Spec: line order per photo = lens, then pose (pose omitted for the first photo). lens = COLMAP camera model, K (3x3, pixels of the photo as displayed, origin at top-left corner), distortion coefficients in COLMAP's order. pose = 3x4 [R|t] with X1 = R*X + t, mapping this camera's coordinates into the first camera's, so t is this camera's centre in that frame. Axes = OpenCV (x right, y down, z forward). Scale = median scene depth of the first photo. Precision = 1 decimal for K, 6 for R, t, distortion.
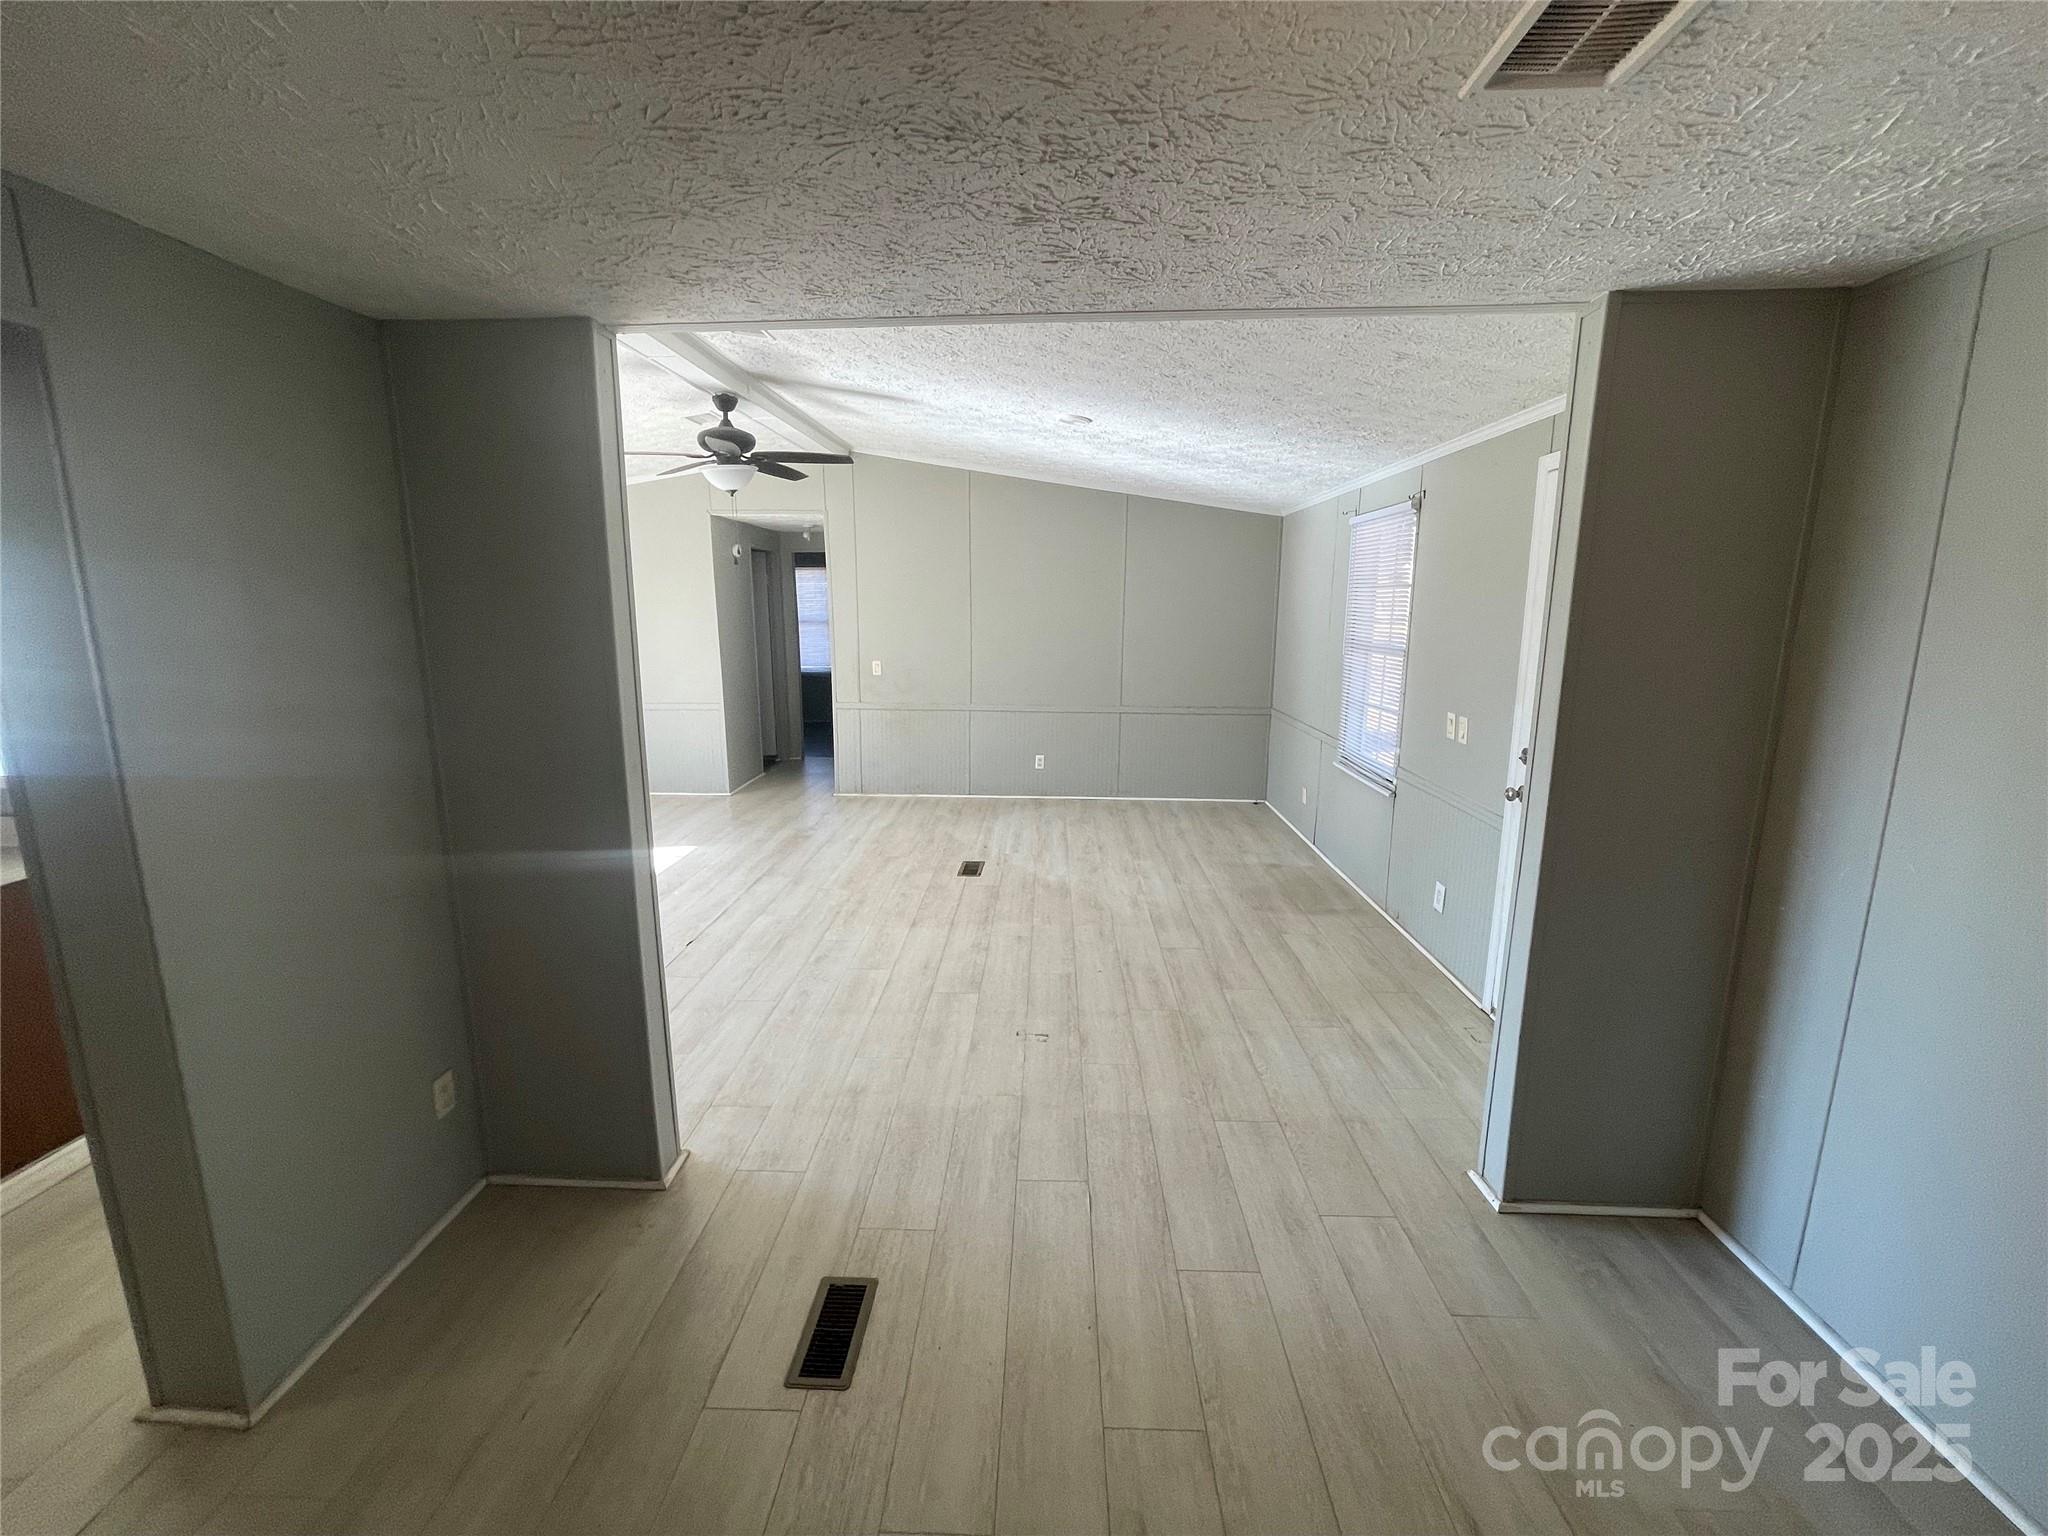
lens RADIAL K [[829.0, 0, 1018.7], [0, 829.0, 761.3], [0, 0, 1]] dist [-0.004164, 0.000686]
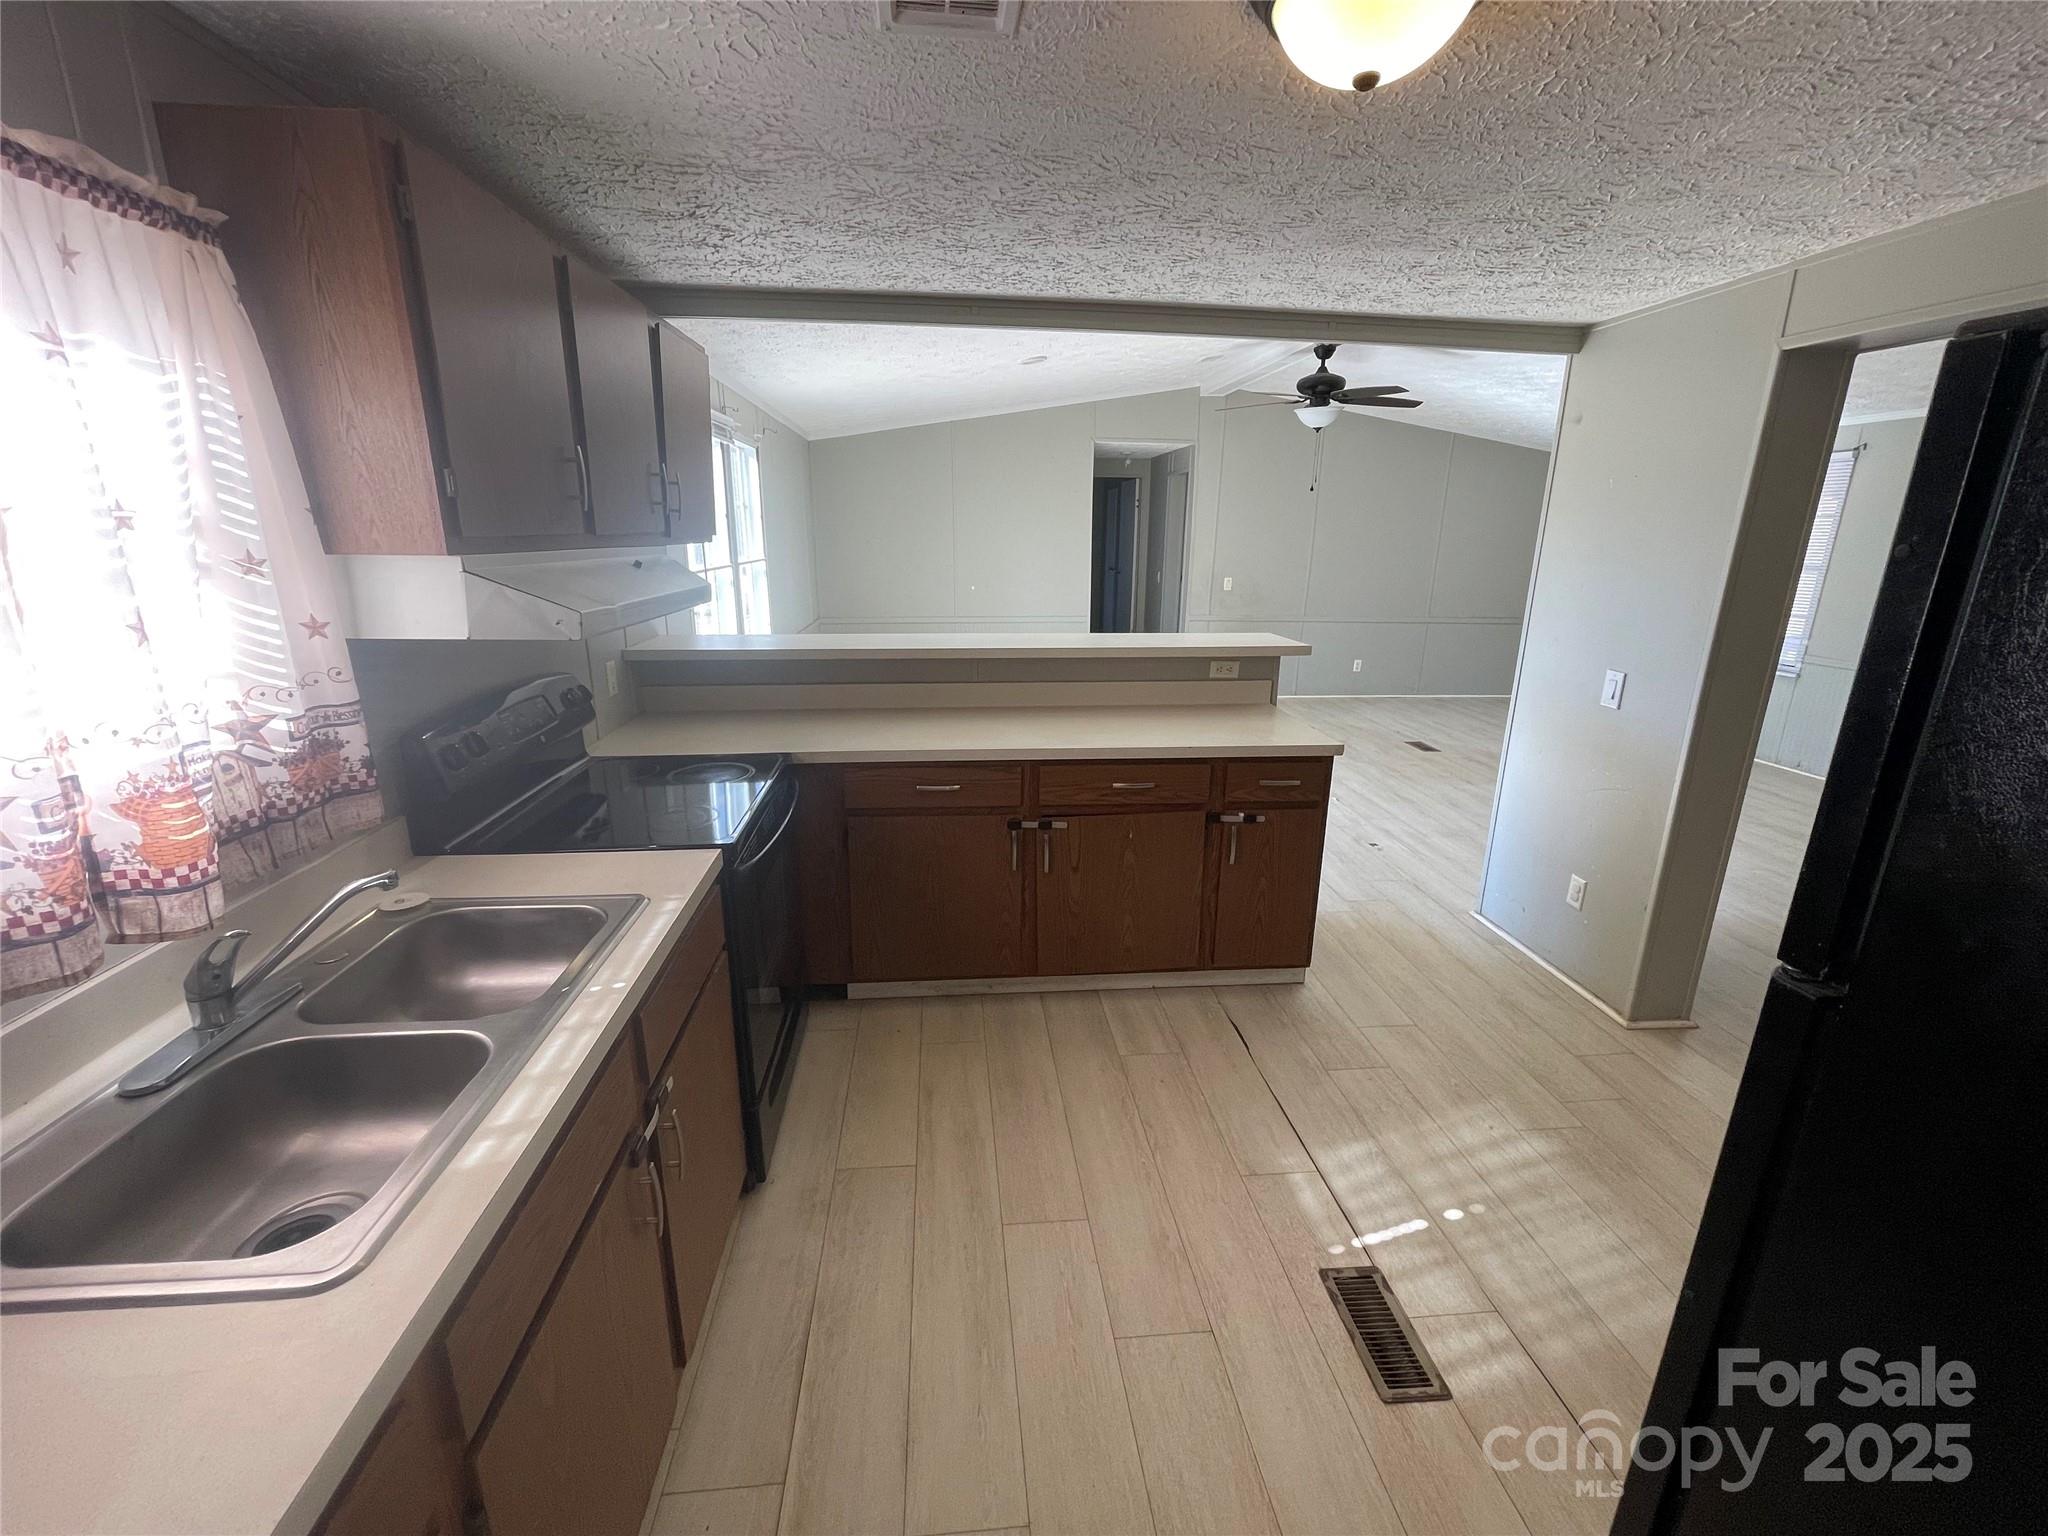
lens RADIAL K [[829.0, 0, 1016.3], [0, 829.0, 753.7], [0, 0, 1]] dist [-0.004164, 0.000686]
pose [[0.991281, -0.024469, 0.129475, -1.078157], [0.014548, 0.996923, 0.077019, 0.048745], [-0.130962, -0.074464, 0.988587, -0.180421]]
